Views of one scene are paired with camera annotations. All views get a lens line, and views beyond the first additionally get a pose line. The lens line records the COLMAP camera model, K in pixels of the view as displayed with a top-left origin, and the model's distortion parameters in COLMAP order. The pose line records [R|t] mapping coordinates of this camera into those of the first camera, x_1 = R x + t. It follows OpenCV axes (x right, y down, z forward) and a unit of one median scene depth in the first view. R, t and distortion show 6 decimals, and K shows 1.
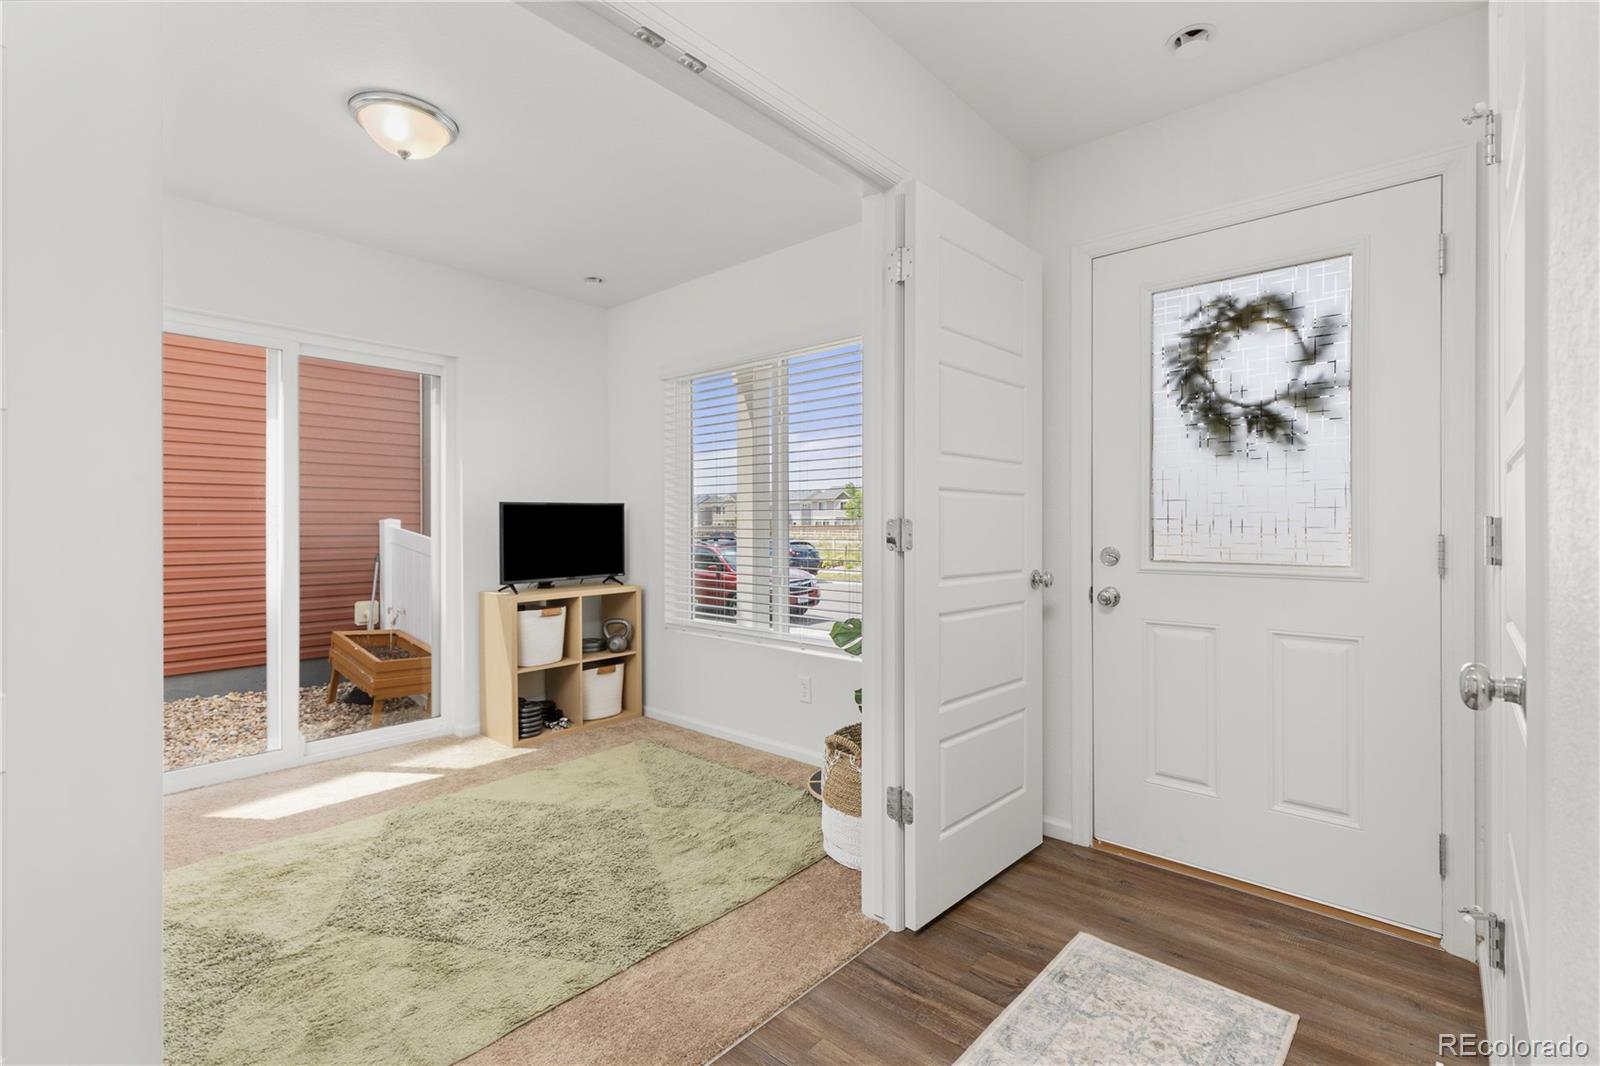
lens RADIAL K [[716.4, 0, 812.6], [0, 716.4, 531.1], [0, 0, 1]] dist [0.007965, -0.001777]
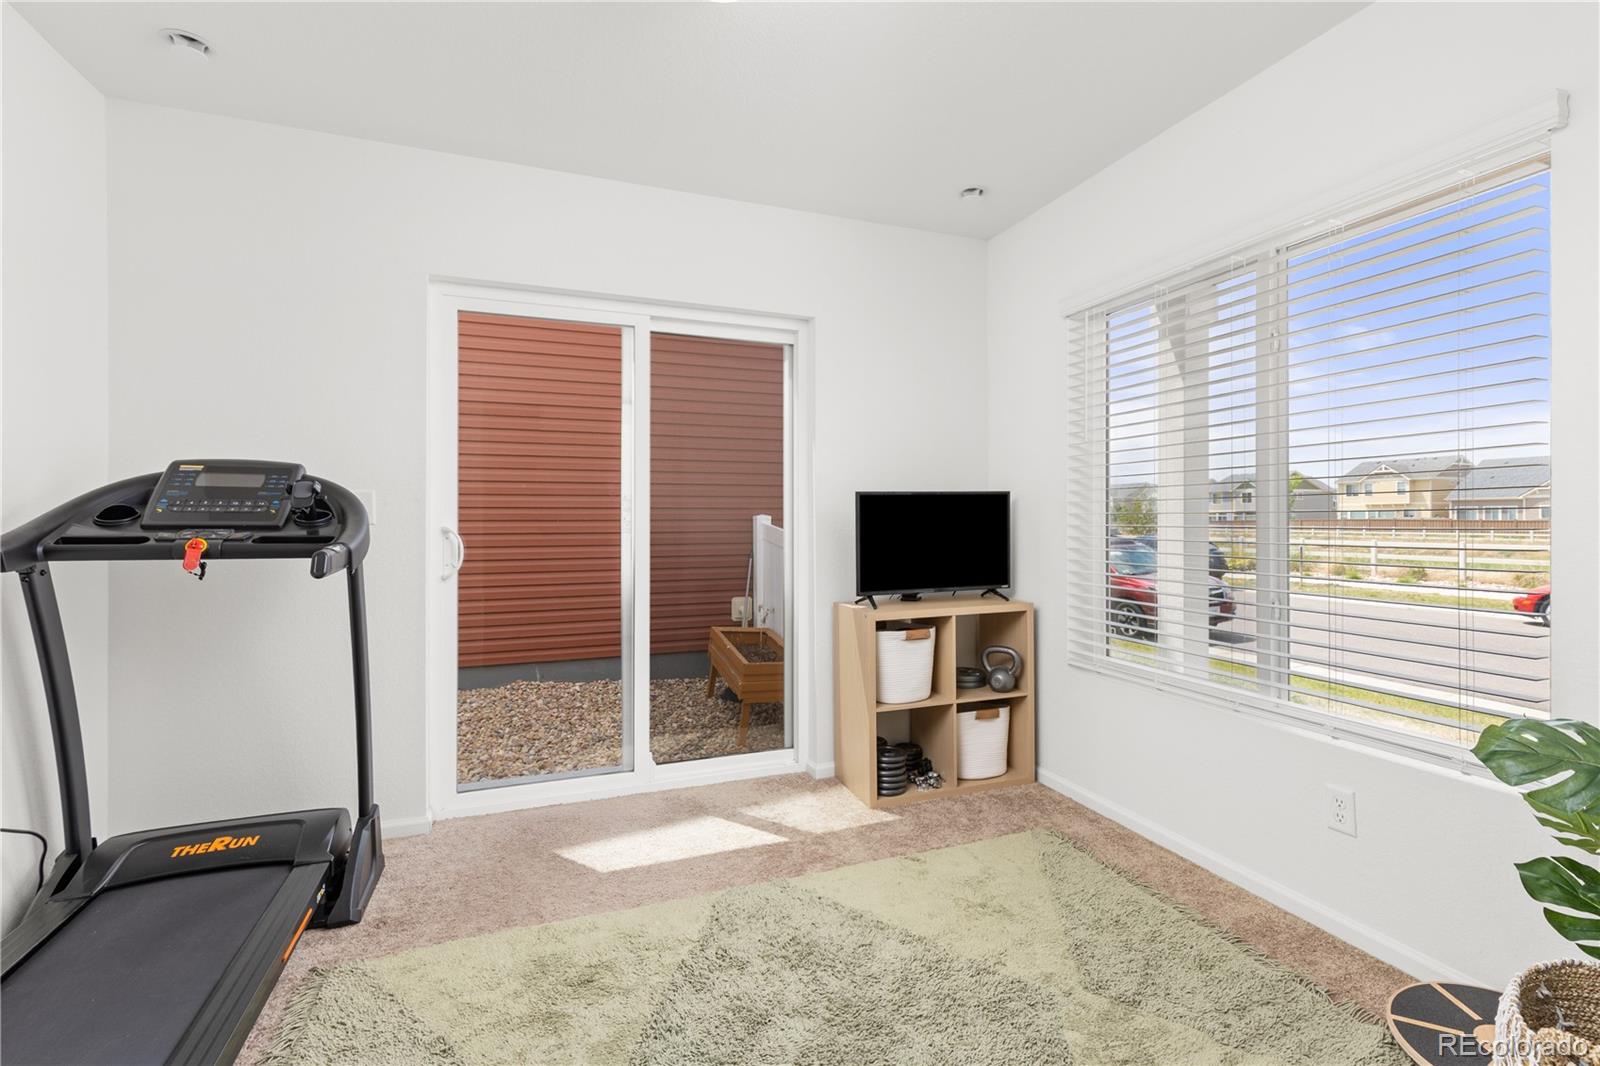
lens RADIAL K [[716.4, 0, 809.2], [0, 716.4, 520.6], [0, 0, 1]] dist [0.007965, -0.001777]
pose [[0.878302, -0.001303, -0.478104, -0.144890], [-0.002535, 0.999970, -0.007382, -0.004390], [0.478099, 0.007695, 0.878272, 0.395202]]
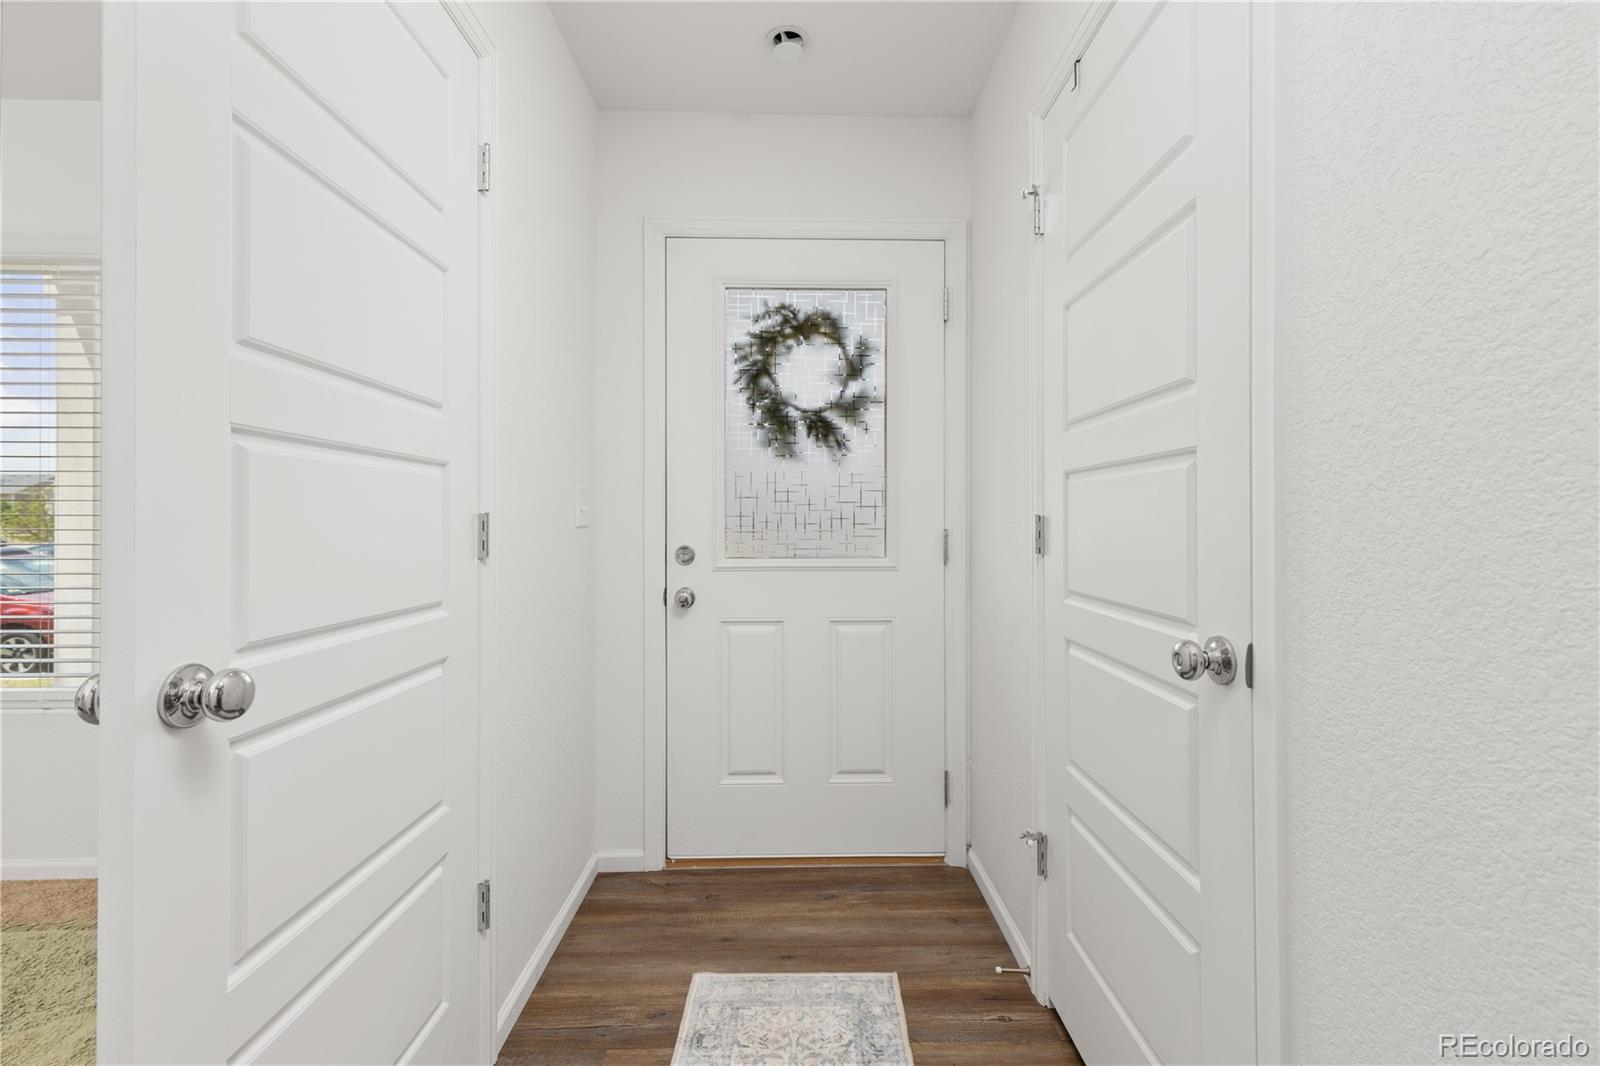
lens RADIAL K [[716.4, 0, 808.3], [0, 716.4, 524.1], [0, 0, 1]] dist [0.007965, -0.001777]
pose [[0.733926, 0.002664, 0.679224, -0.108448], [0.003555, 0.999964, -0.007764, 0.002641], [-0.679220, 0.008112, 0.733890, 0.194476]]
